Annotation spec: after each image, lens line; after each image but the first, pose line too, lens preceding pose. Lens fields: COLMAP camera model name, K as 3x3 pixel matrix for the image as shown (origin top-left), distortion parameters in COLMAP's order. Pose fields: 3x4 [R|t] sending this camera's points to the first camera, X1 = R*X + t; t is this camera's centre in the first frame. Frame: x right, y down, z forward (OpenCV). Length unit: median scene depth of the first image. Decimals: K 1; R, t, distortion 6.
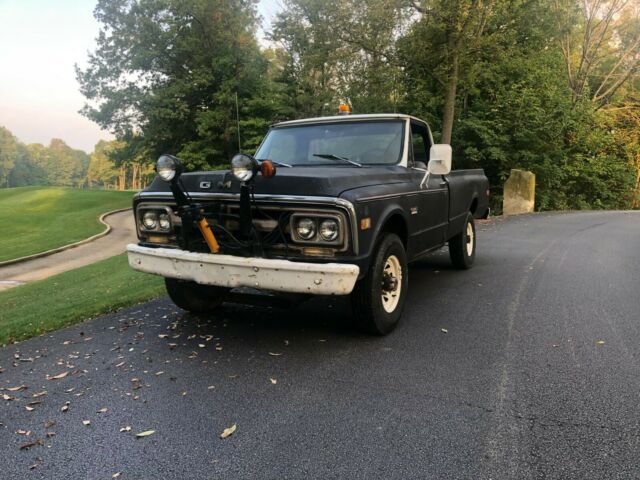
lens RADIAL K [[514.8, 0, 325.1], [0, 514.8, 238.9], [0, 0, 1]] dist [0.031851, -0.031176]
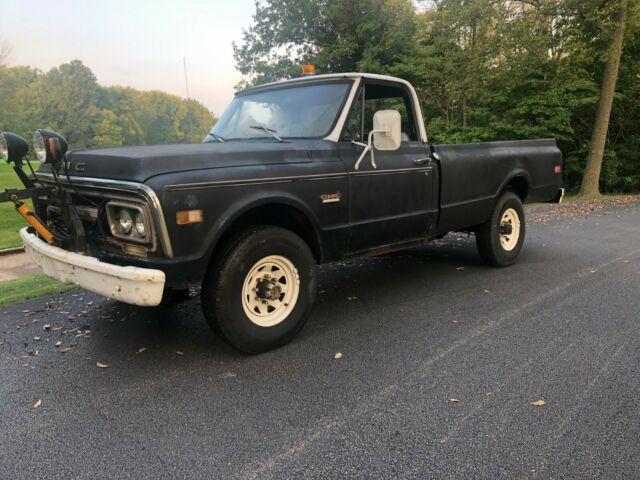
lens RADIAL K [[514.8, 0, 317.7], [0, 514.8, 242.4], [0, 0, 1]] dist [0.031851, -0.031176]
pose [[0.947362, 0.049970, -0.316240, 0.376552], [-0.029569, 0.997179, 0.068989, -0.037597], [0.318795, -0.056007, 0.946167, 0.233429]]
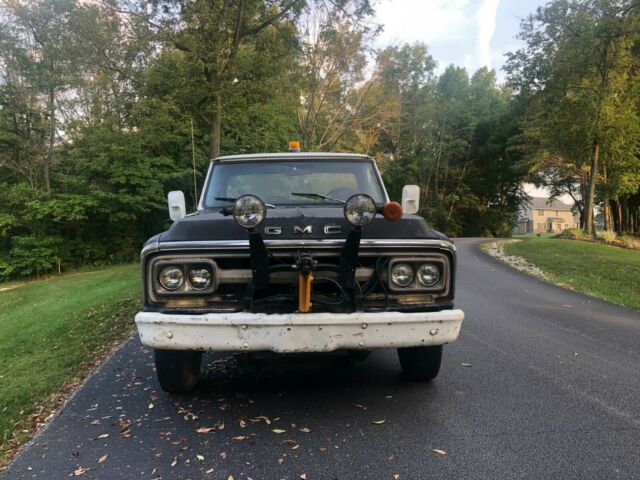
lens RADIAL K [[514.8, 0, 324.7], [0, 514.8, 239.0], [0, 0, 1]] dist [0.031851, -0.031176]
pose [[0.864883, -0.034363, 0.500796, -0.449434], [0.068681, 0.996372, -0.050246, -0.034731], [-0.497253, 0.077853, 0.864106, 0.198409]]
